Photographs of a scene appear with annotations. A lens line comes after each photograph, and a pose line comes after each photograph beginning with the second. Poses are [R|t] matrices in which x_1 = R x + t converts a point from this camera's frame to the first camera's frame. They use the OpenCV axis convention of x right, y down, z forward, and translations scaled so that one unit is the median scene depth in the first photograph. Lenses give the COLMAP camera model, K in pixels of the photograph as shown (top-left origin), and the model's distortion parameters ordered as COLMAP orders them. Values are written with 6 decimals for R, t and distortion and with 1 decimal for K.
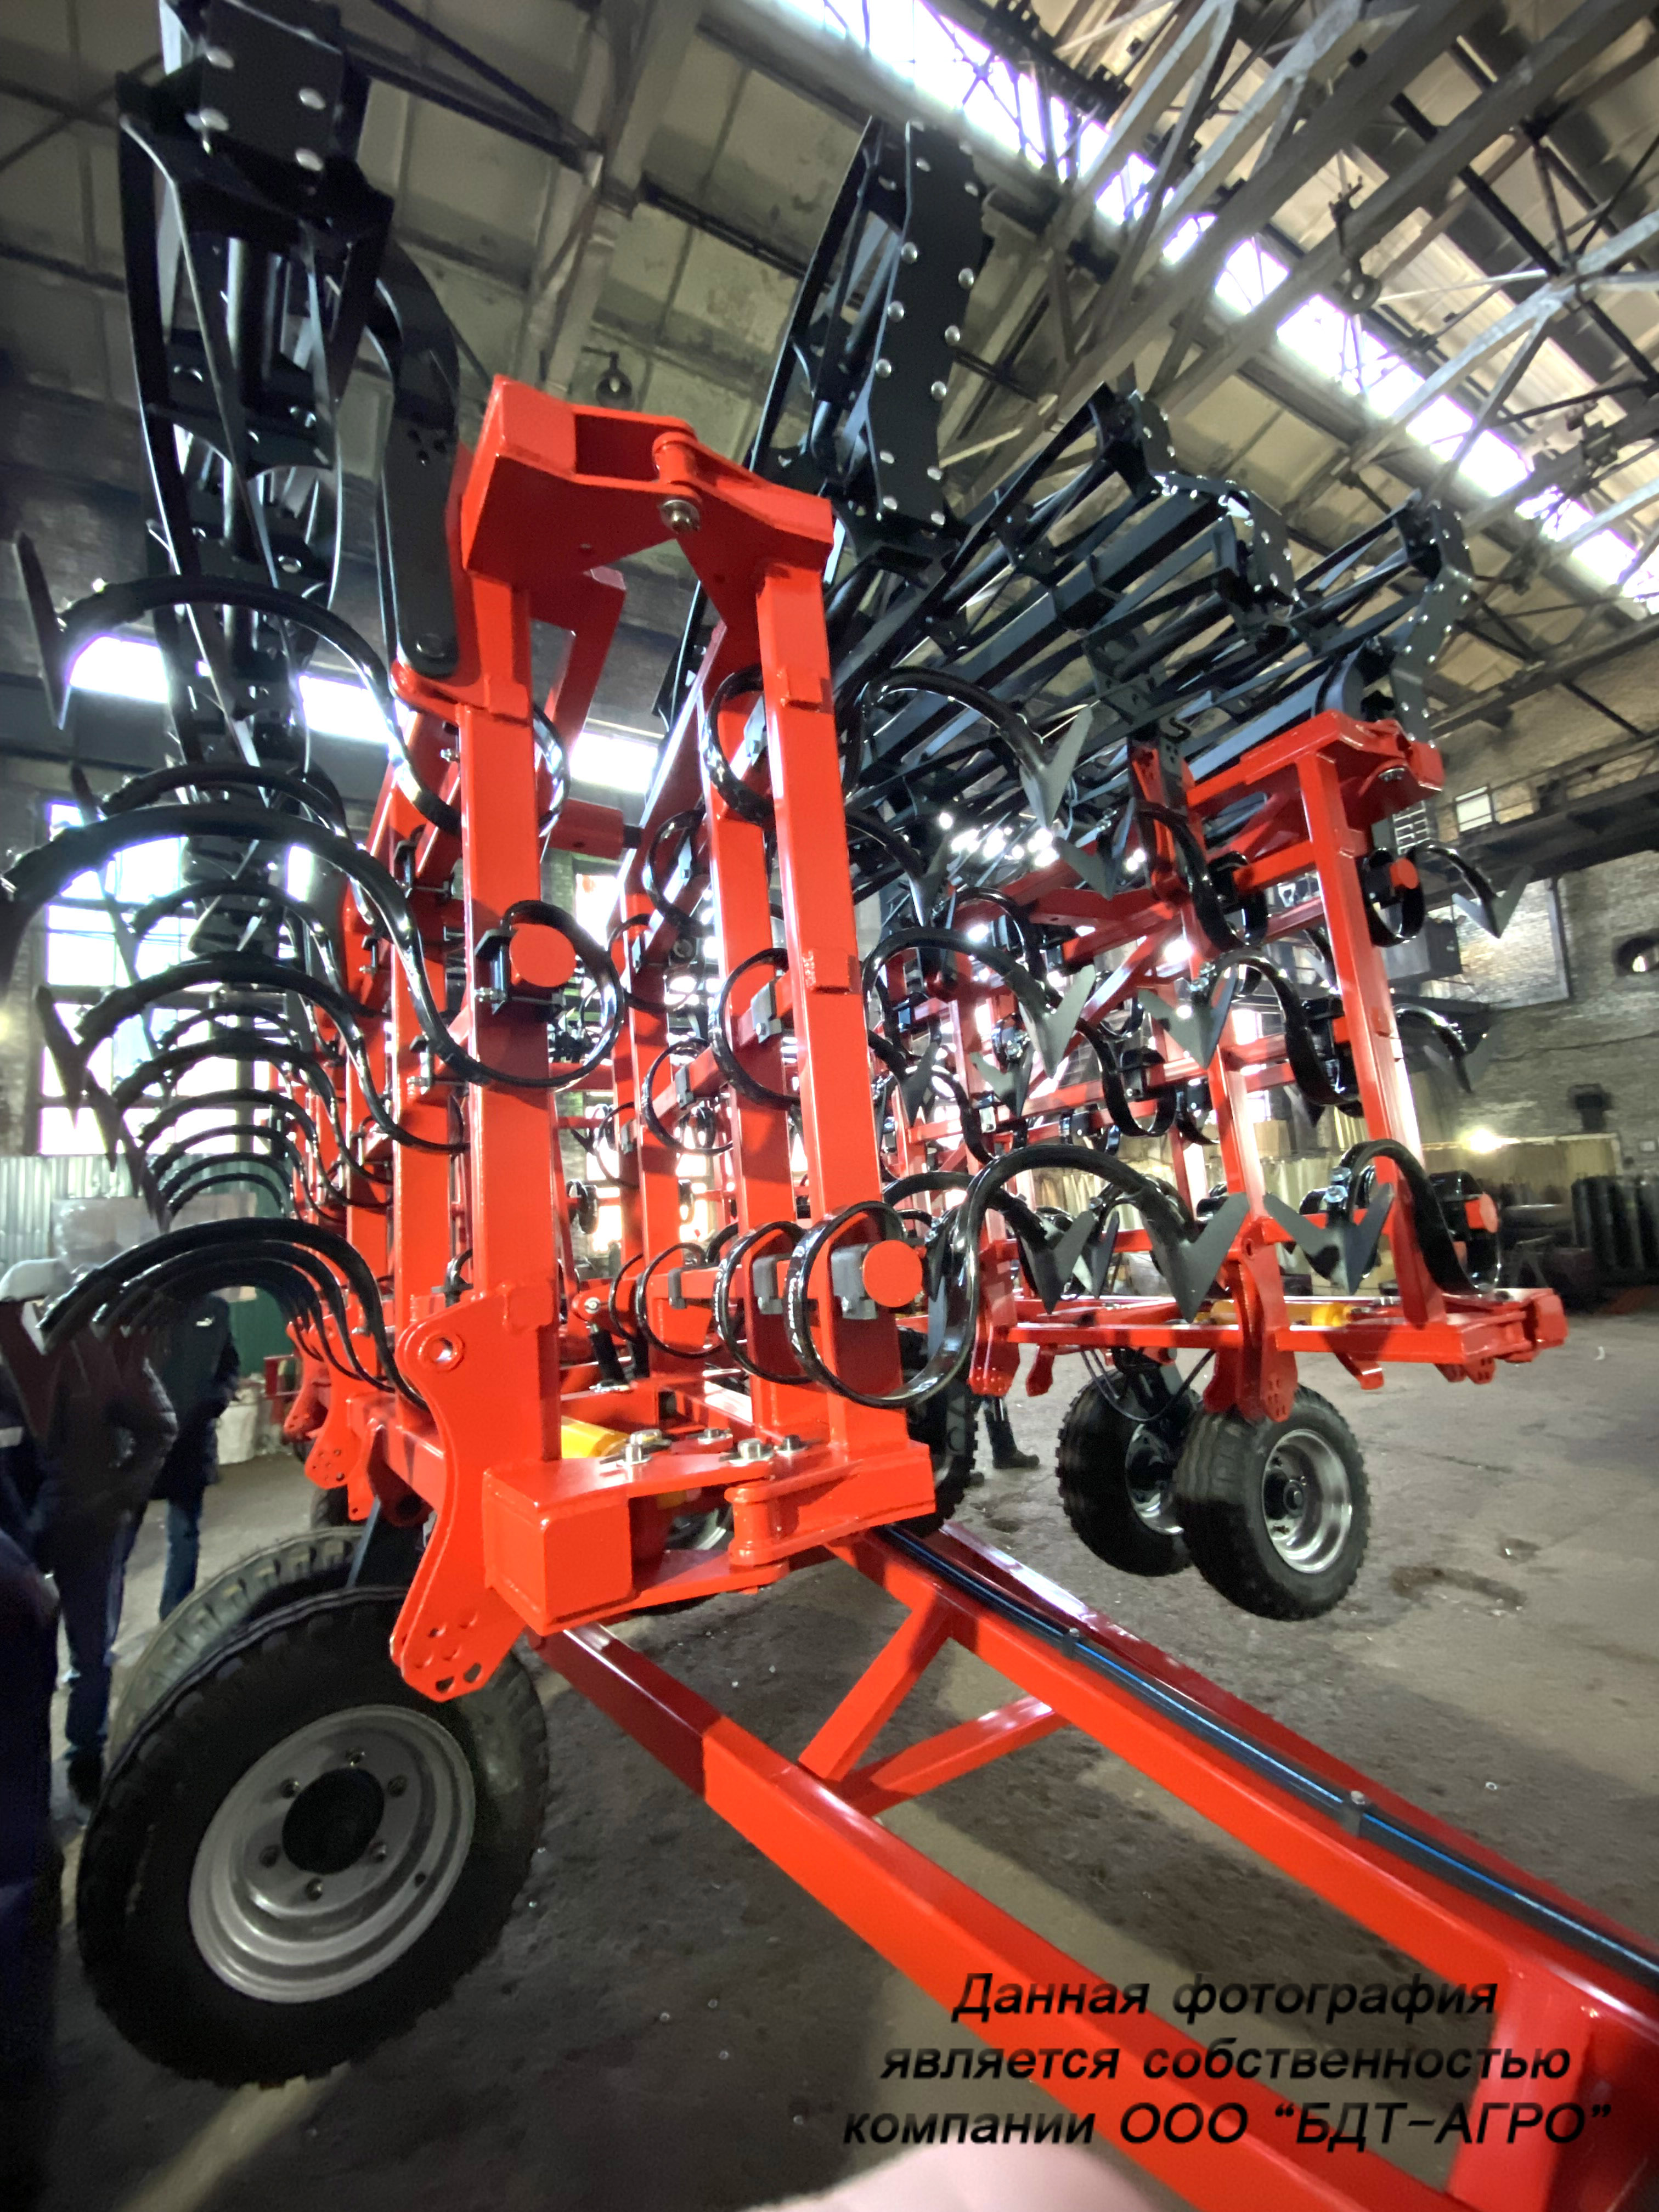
lens RADIAL K [[923.0, 0, 829.5], [0, 923.0, 1106.0], [0, 0, 1]] dist [0.001875, -0.013780]
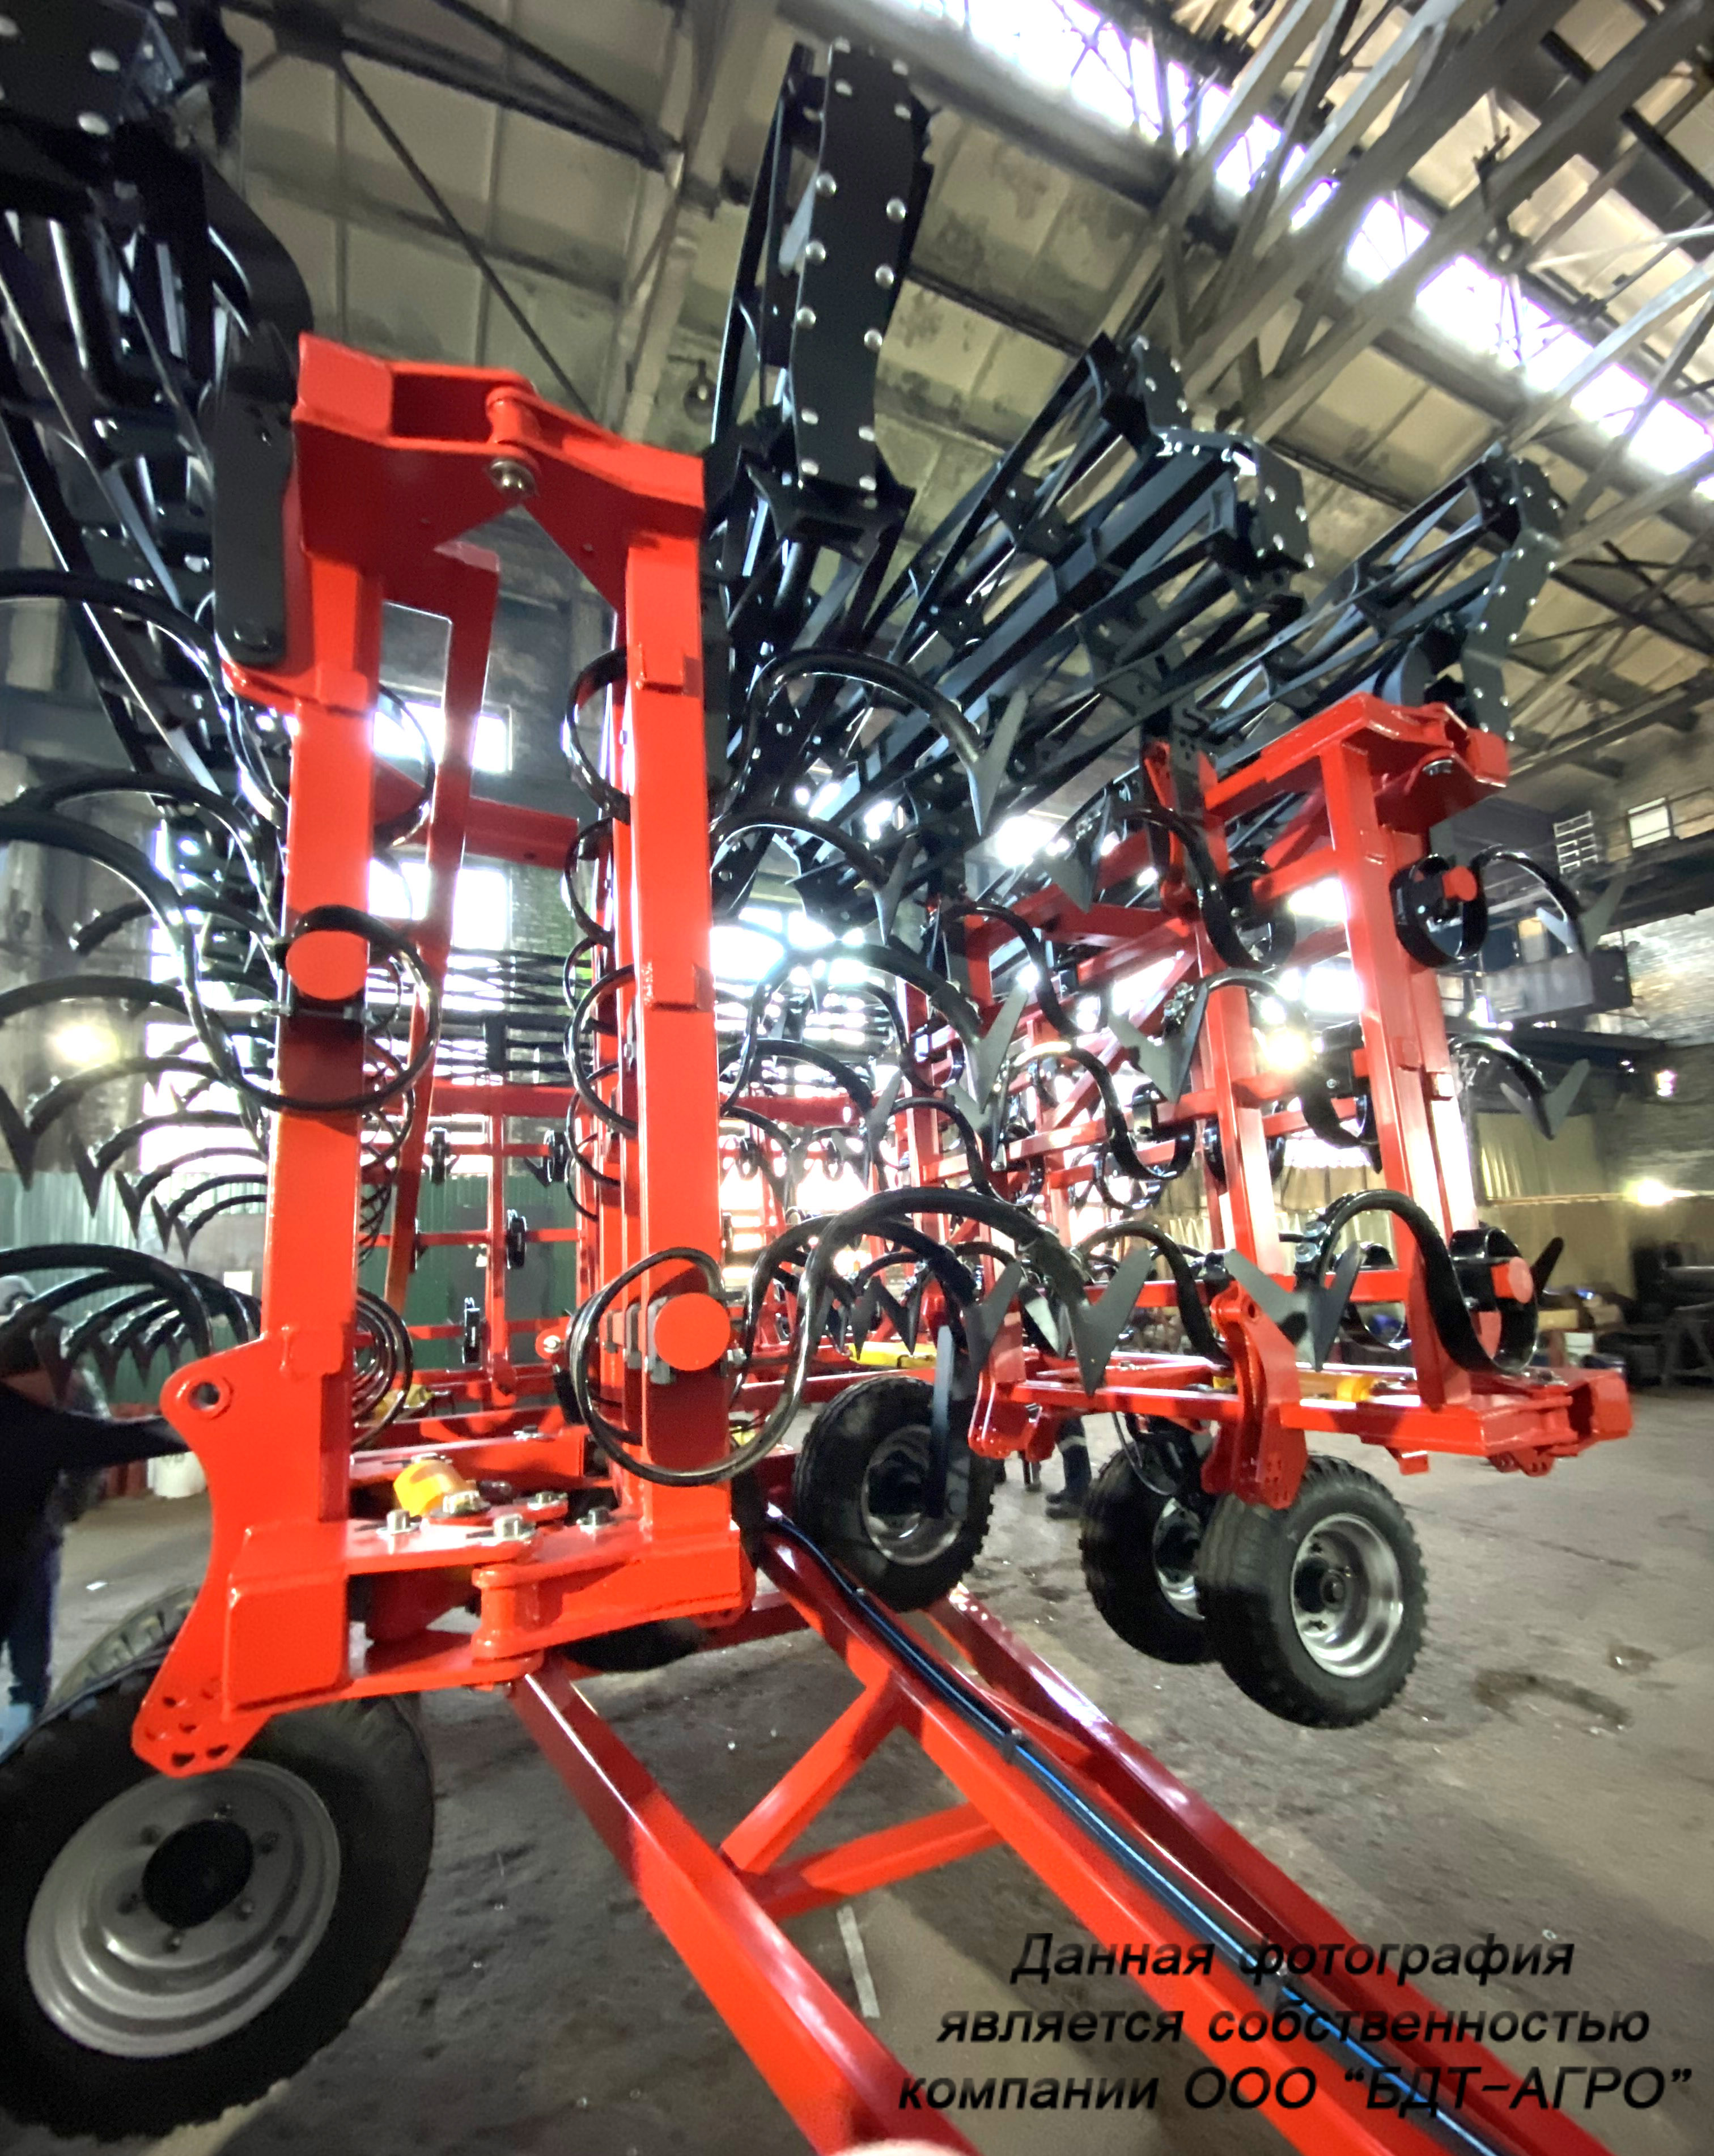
lens RADIAL K [[946.2, 0, 871.9], [0, 946.2, 1141.7], [0, 0, 1]] dist [0.001944, -0.013724]
pose [[0.995502, 0.020137, -0.092580, 0.126499], [-0.019769, 0.999793, 0.004894, -0.002241], [0.092660, -0.003042, 0.995693, 0.050292]]
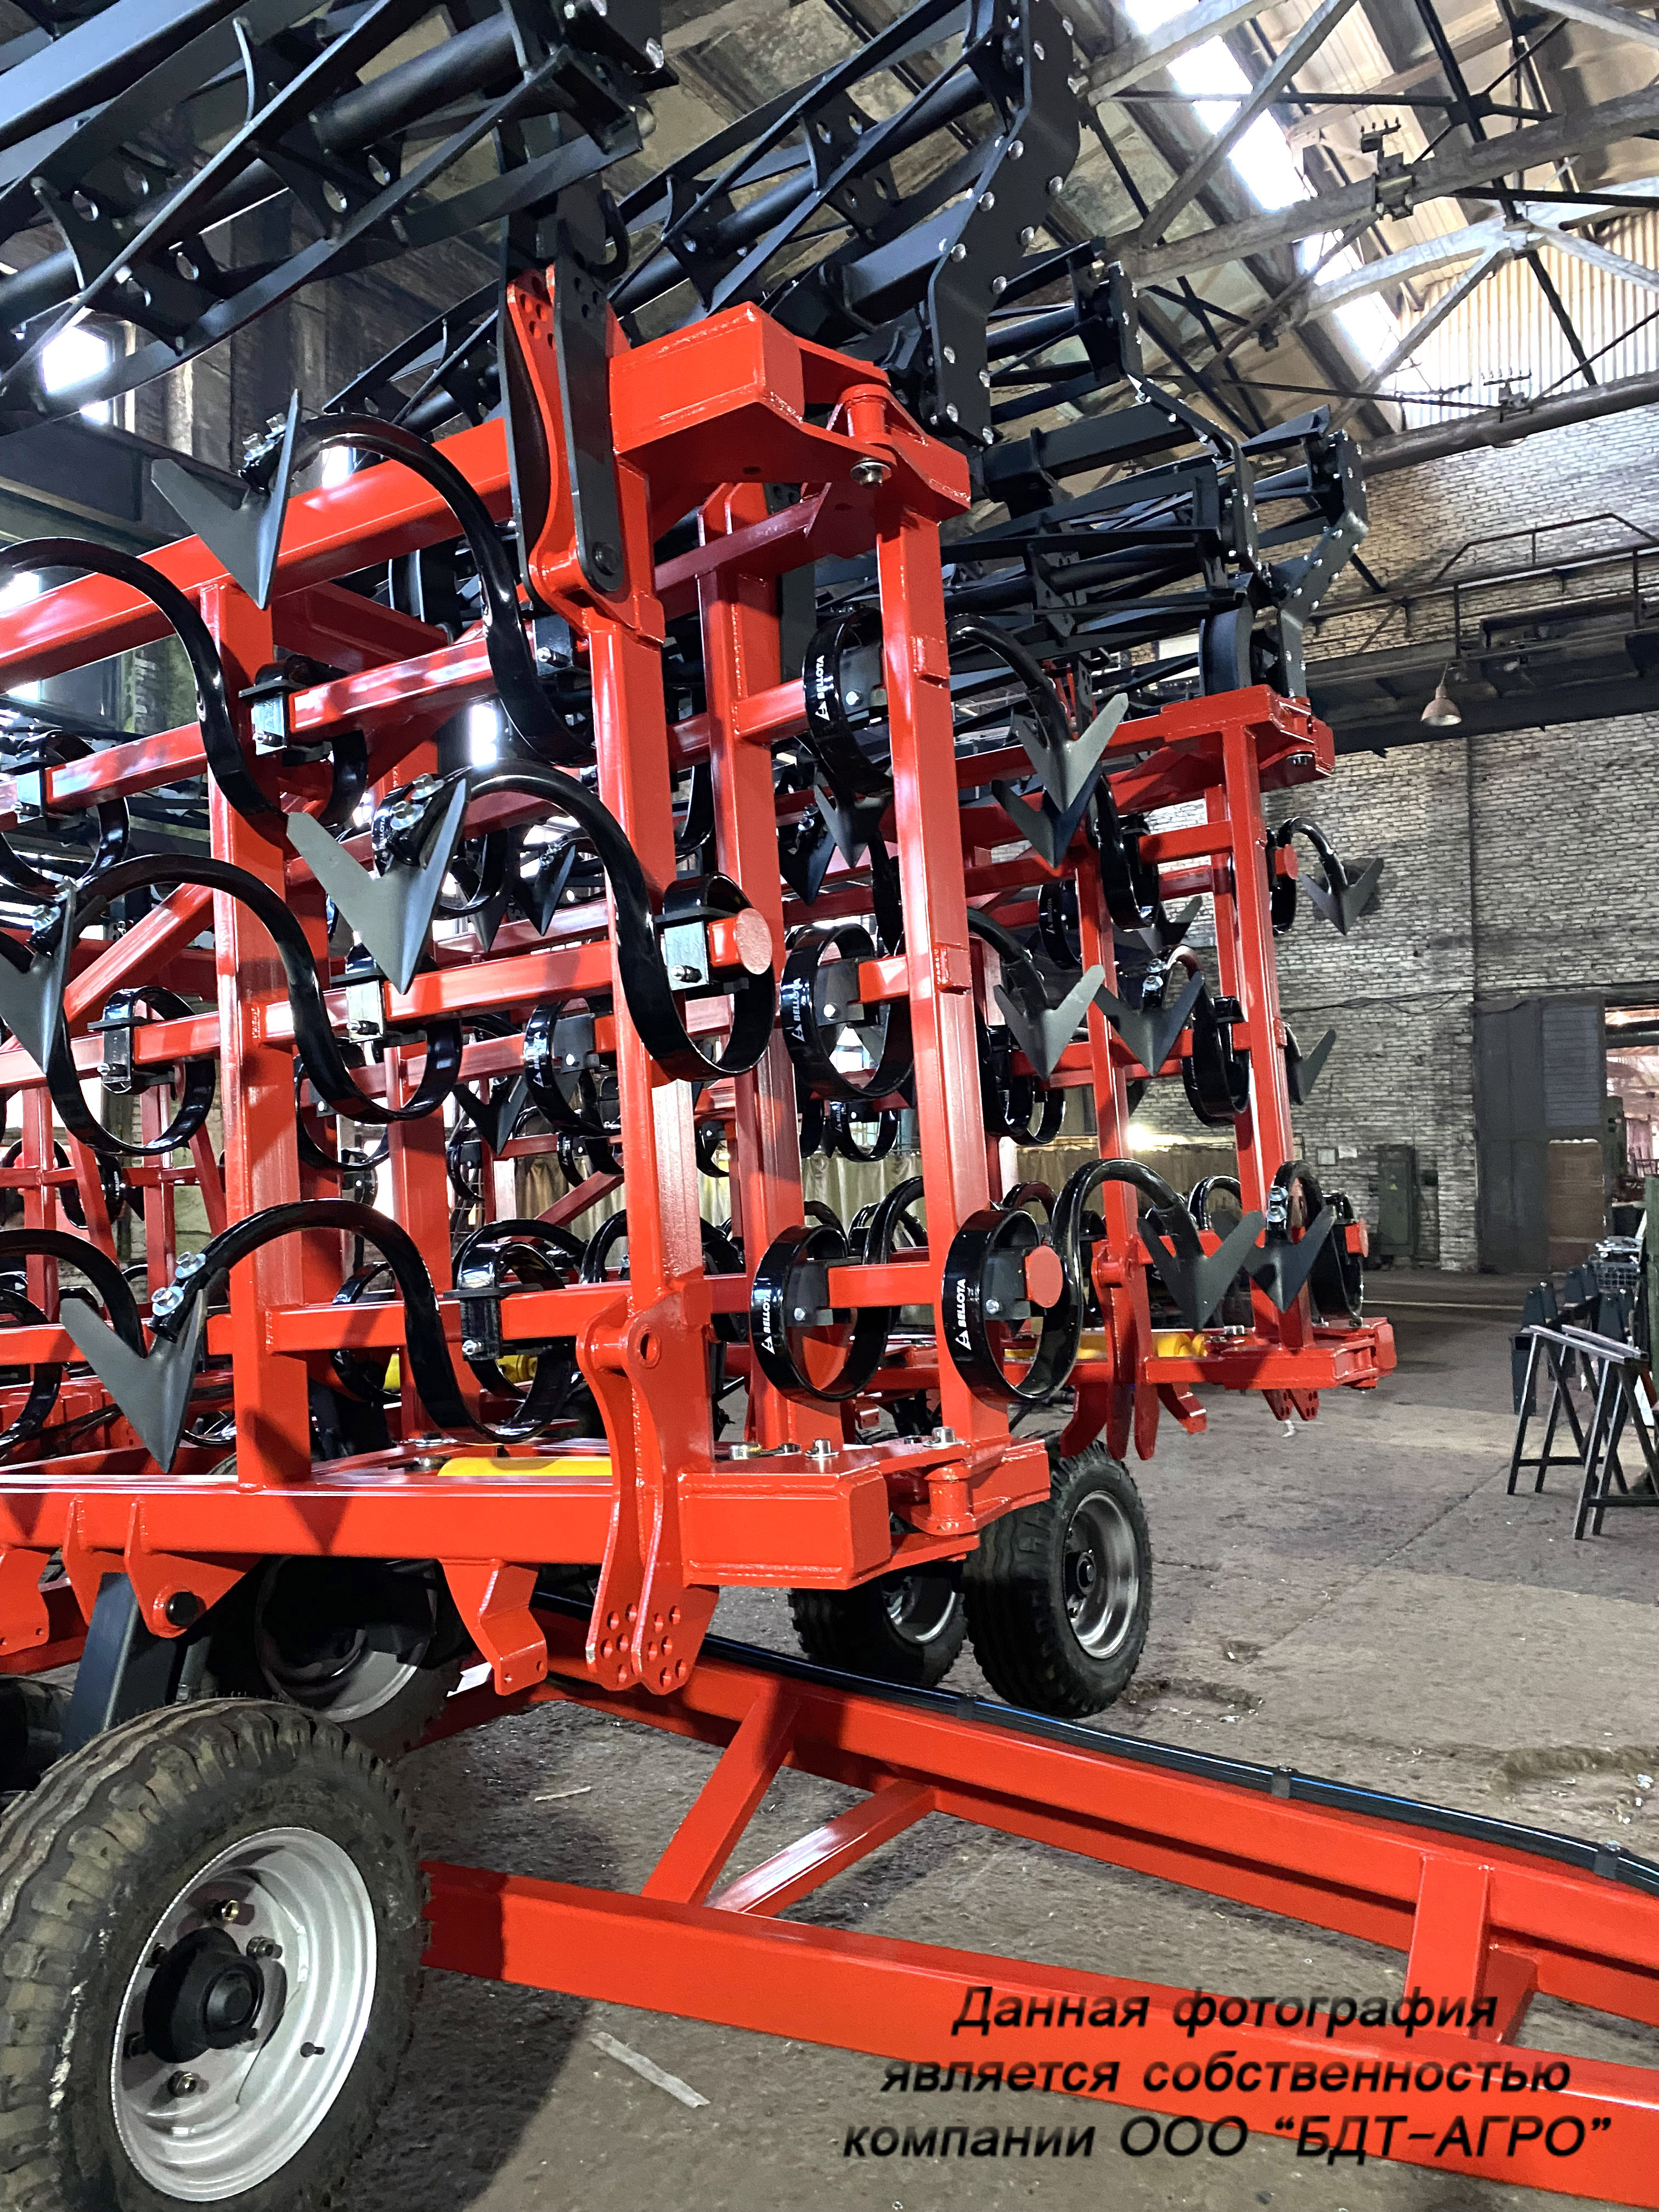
lens RADIAL K [[1791.0, 0, 828.3], [0, 1791.0, 1106.6], [0, 0, 1]] dist [0.001903, 0.005716]
pose [[0.884691, 0.059947, 0.462307, -0.436555], [-0.083079, 0.996097, 0.029821, -0.022083], [-0.458714, -0.064790, 0.886219, -0.275289]]
